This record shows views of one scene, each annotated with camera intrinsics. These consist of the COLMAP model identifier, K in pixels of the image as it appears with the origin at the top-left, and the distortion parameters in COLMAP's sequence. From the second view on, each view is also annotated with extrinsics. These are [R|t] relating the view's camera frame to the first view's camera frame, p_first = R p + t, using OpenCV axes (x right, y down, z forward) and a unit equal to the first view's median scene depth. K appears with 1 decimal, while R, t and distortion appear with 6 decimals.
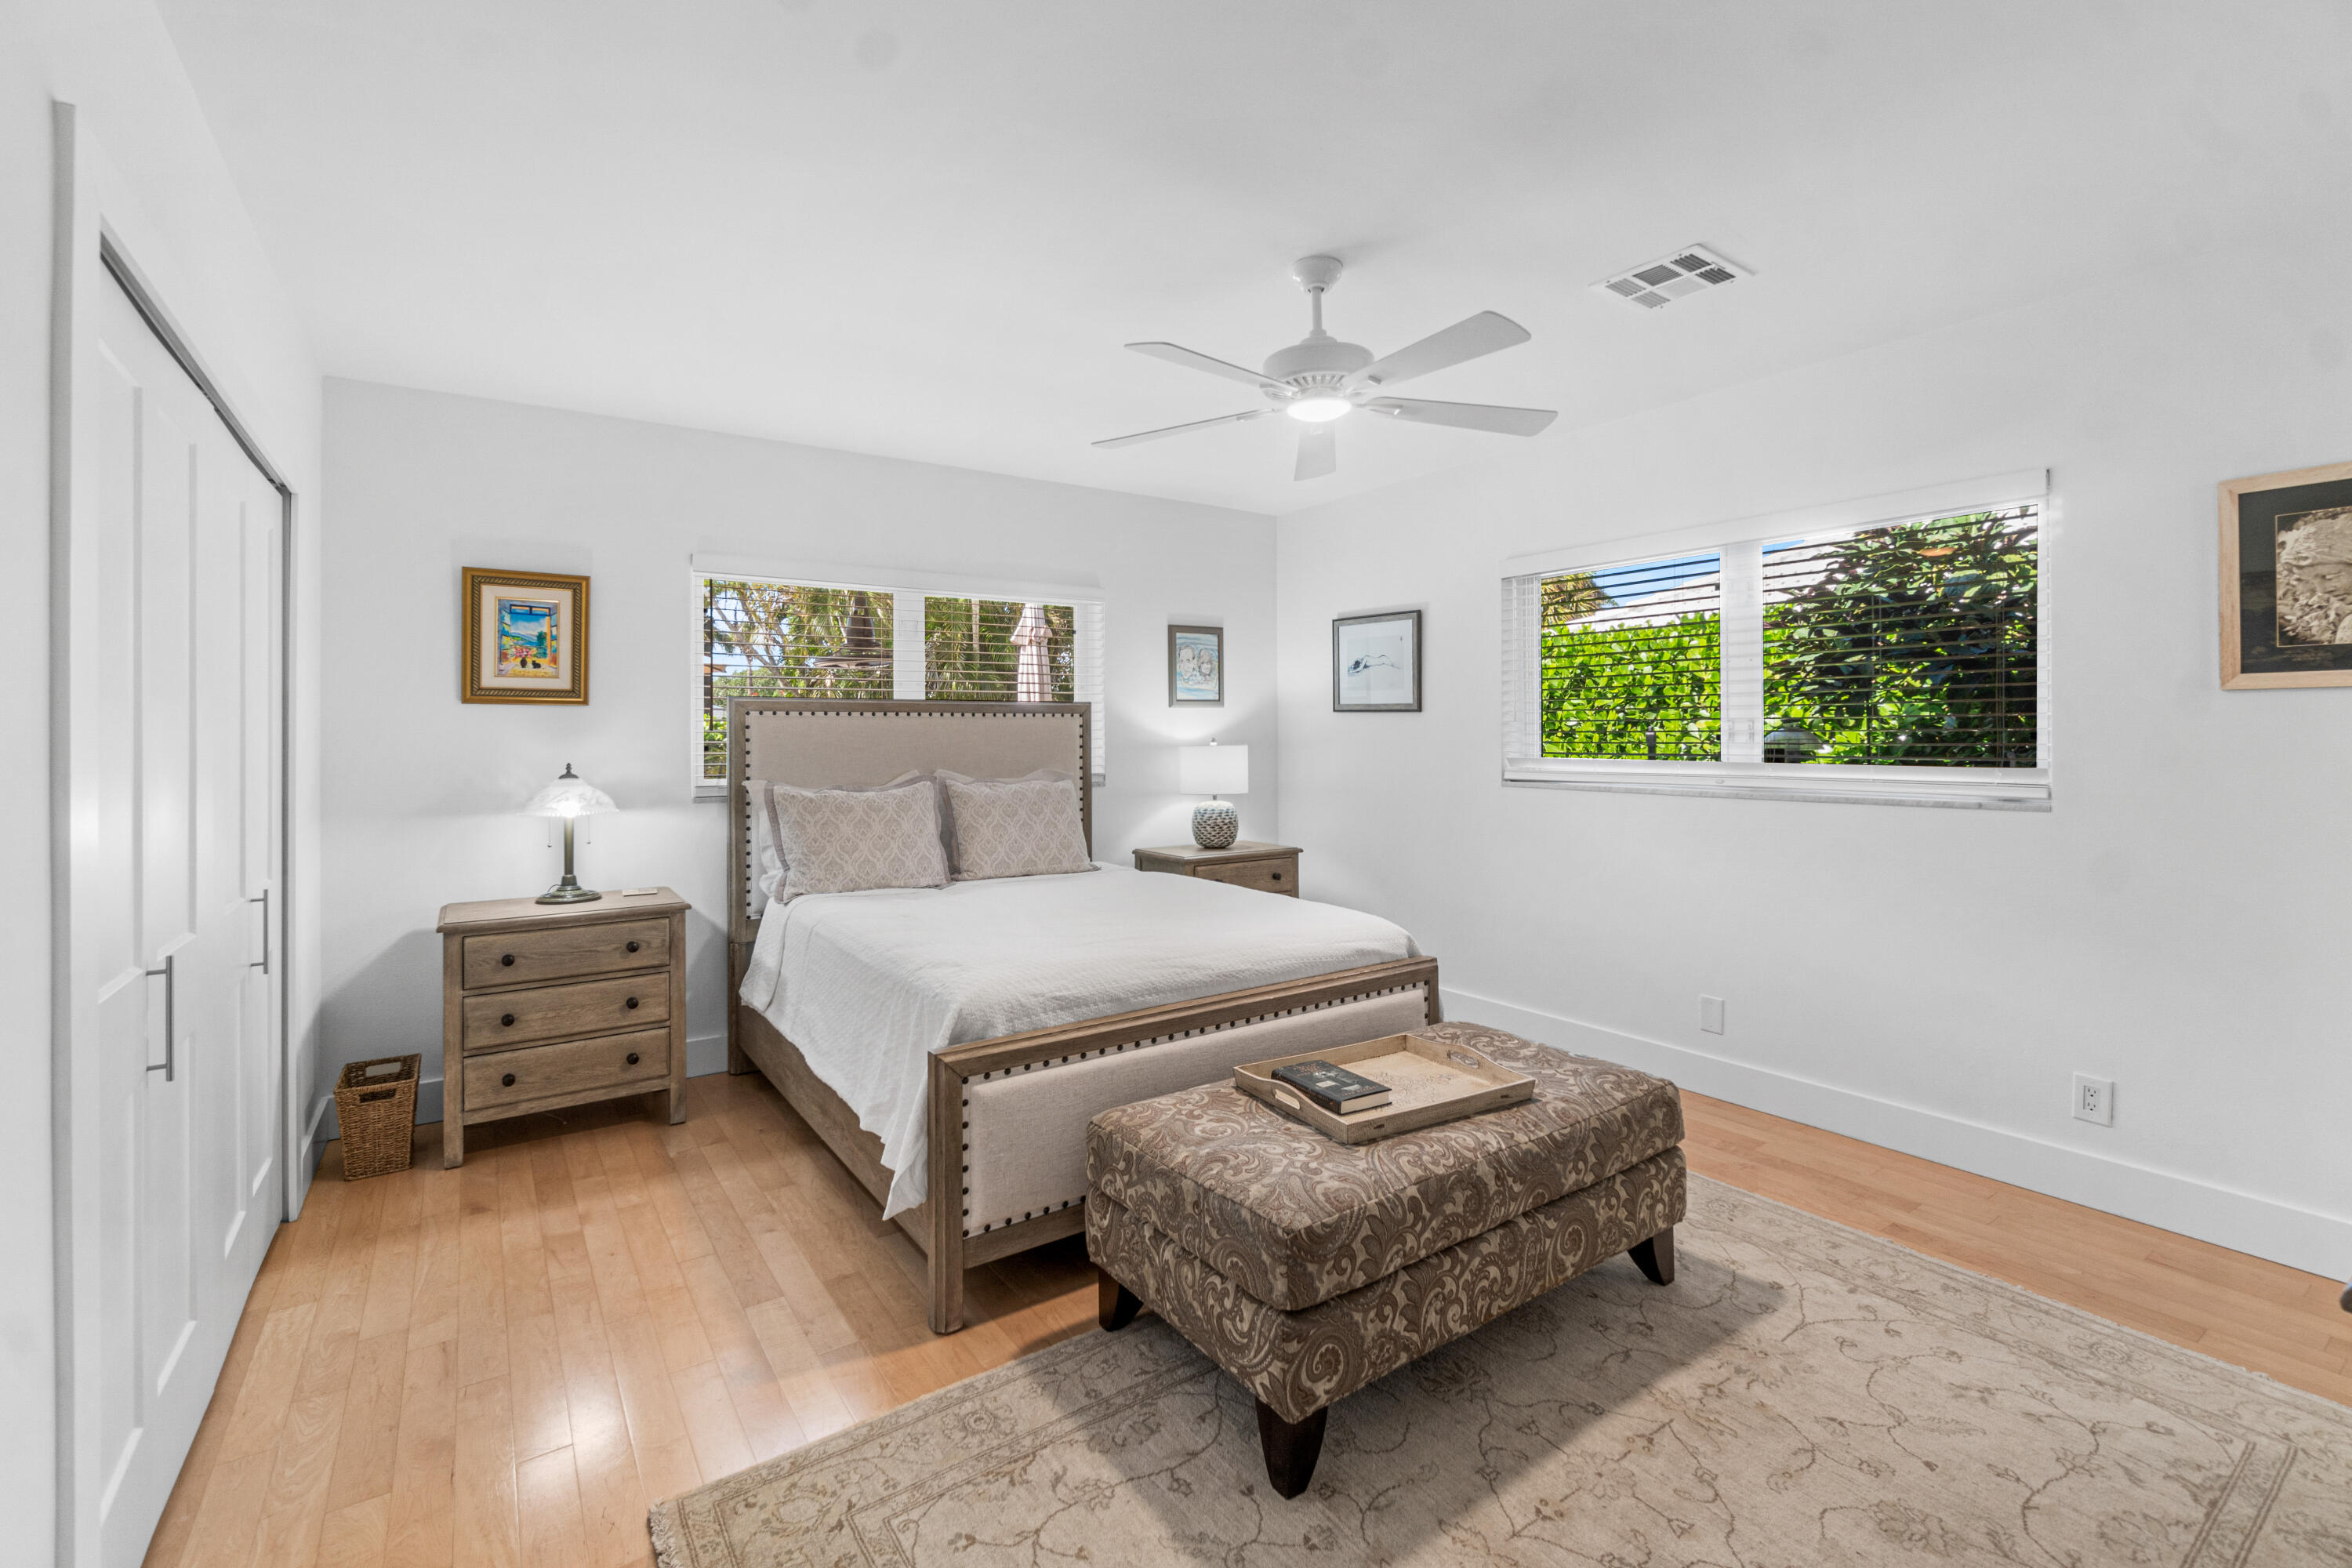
lens RADIAL K [[1026.7, 0, 1165.4], [0, 1026.7, 745.8], [0, 0, 1]] dist [-0.002150, -0.000232]
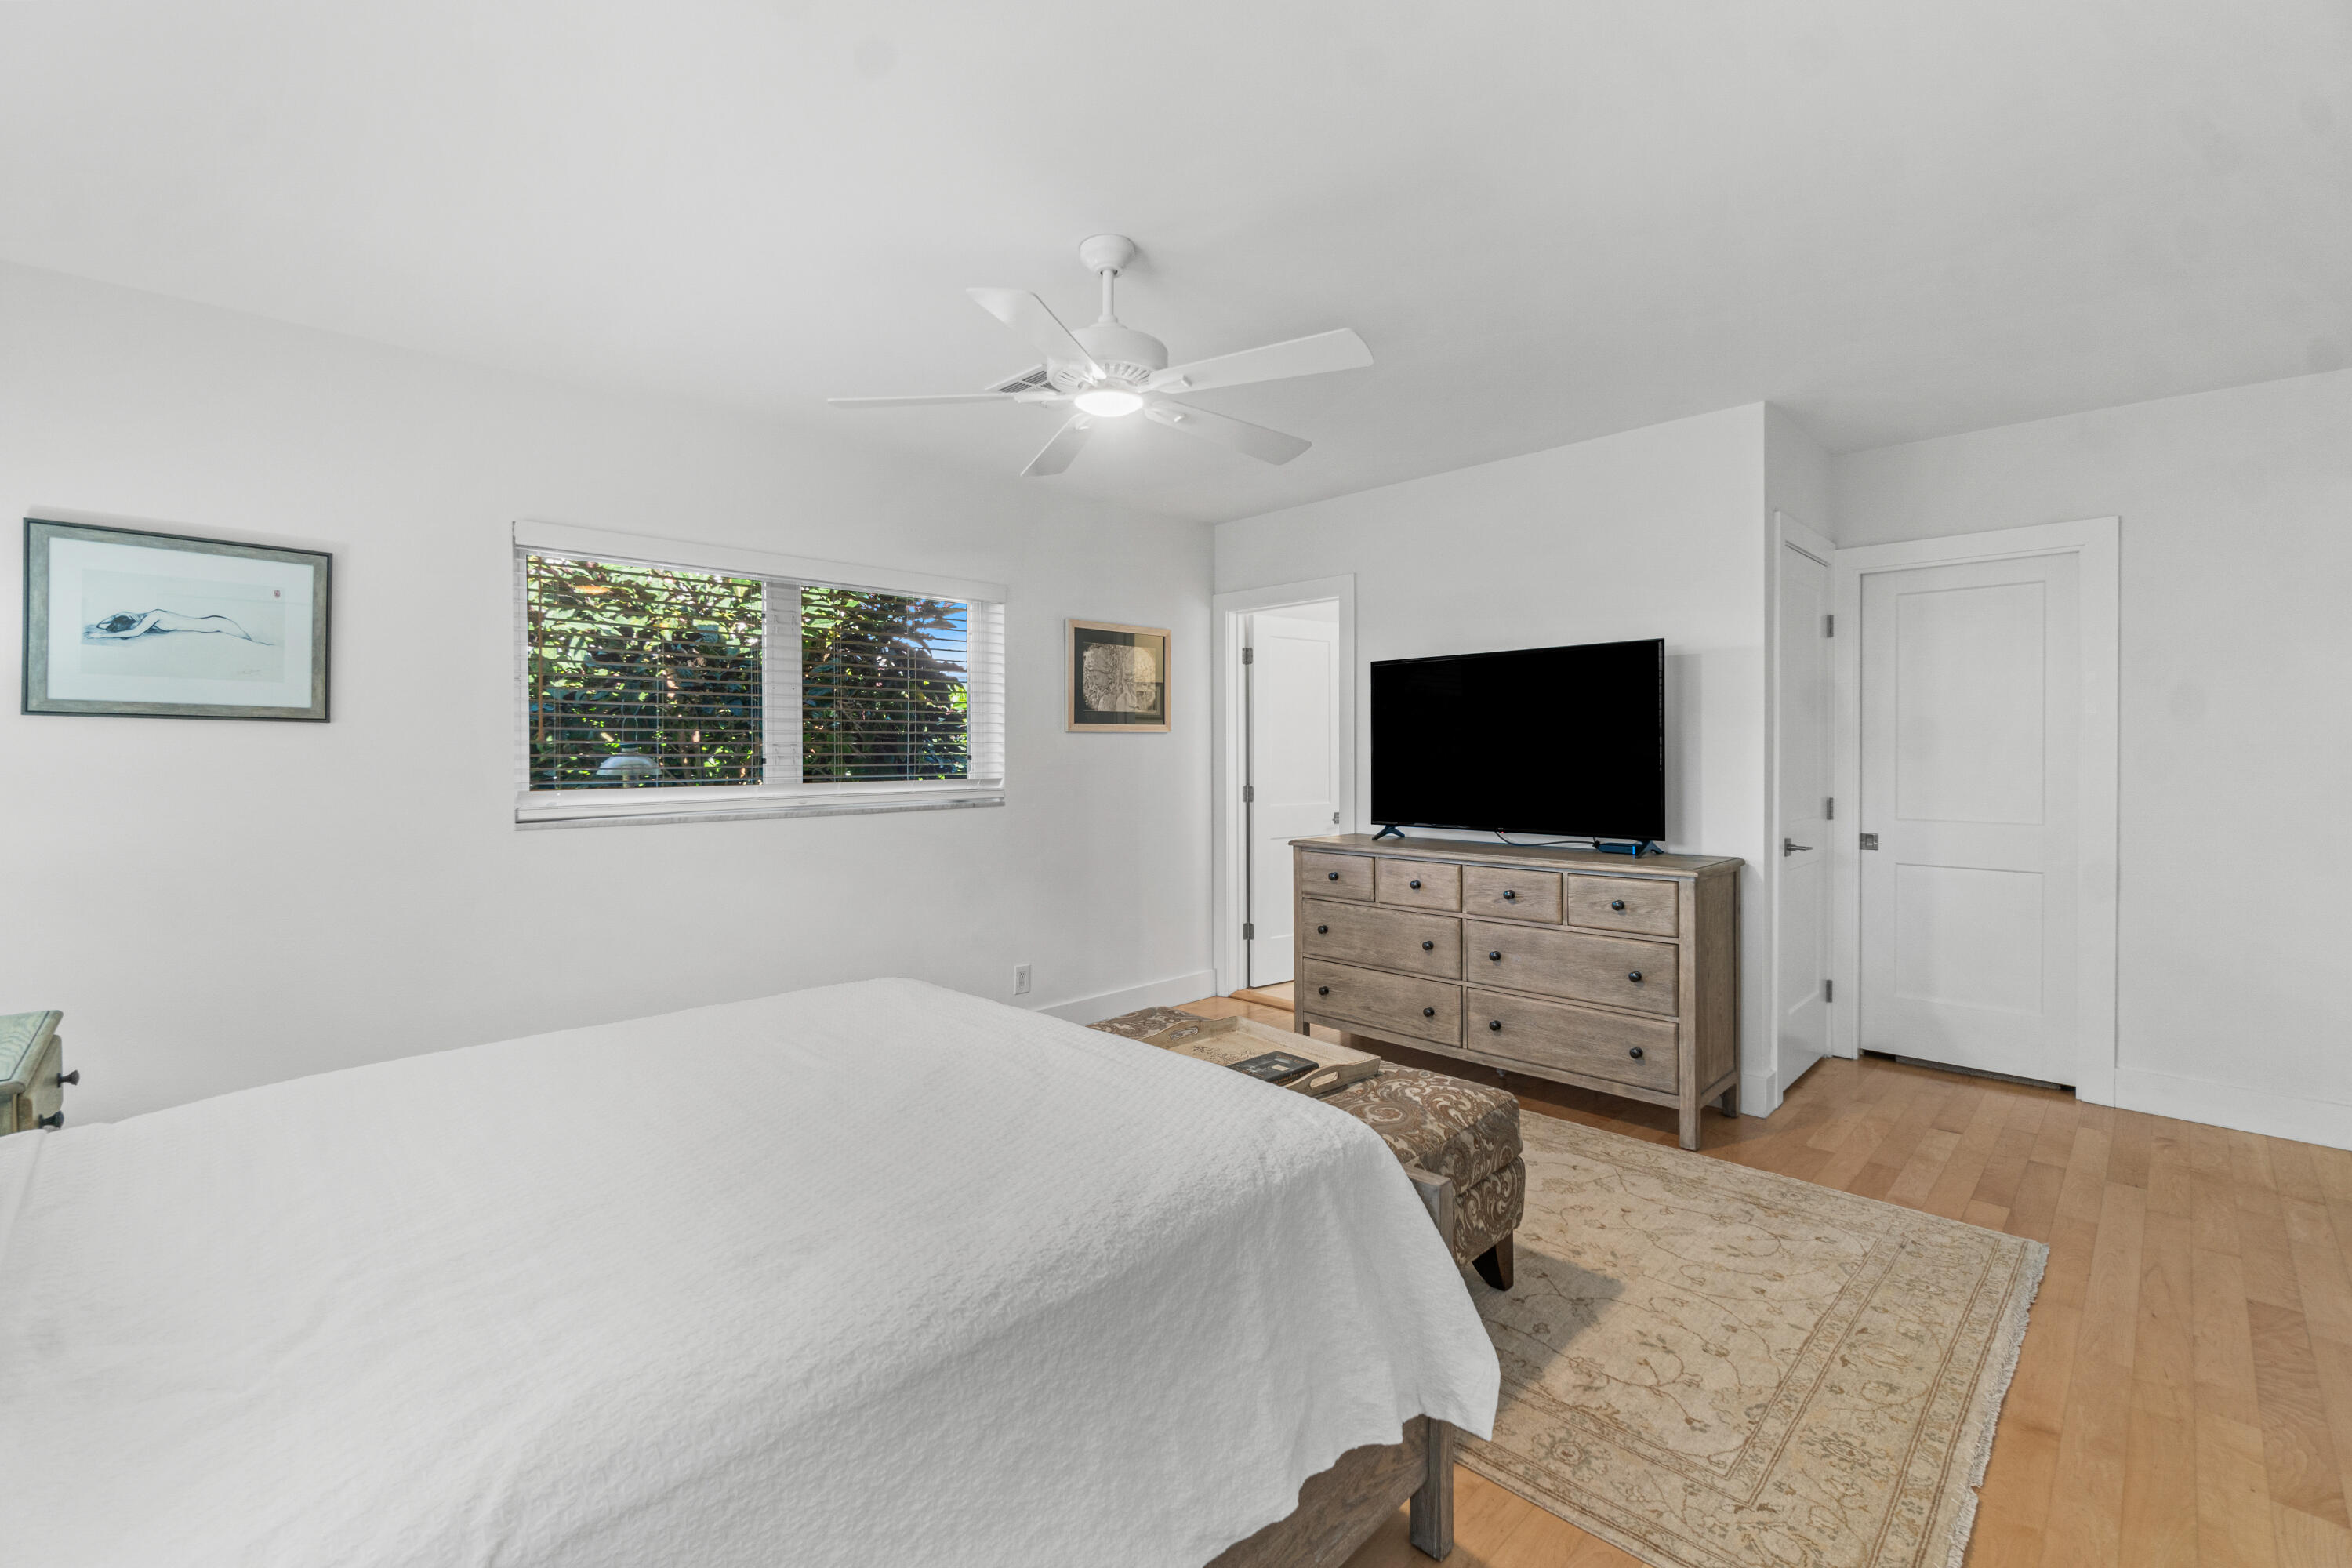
lens RADIAL K [[1039.7, 0, 1132.9], [0, 1039.7, 754.8], [0, 0, 1]] dist [0.001142, 0.000485]
pose [[-0.185156, 0.000863, 0.982709, -0.698571], [0.012289, 0.999923, 0.001437, -0.013698], [-0.982632, 0.012343, -0.185152, 1.018633]]
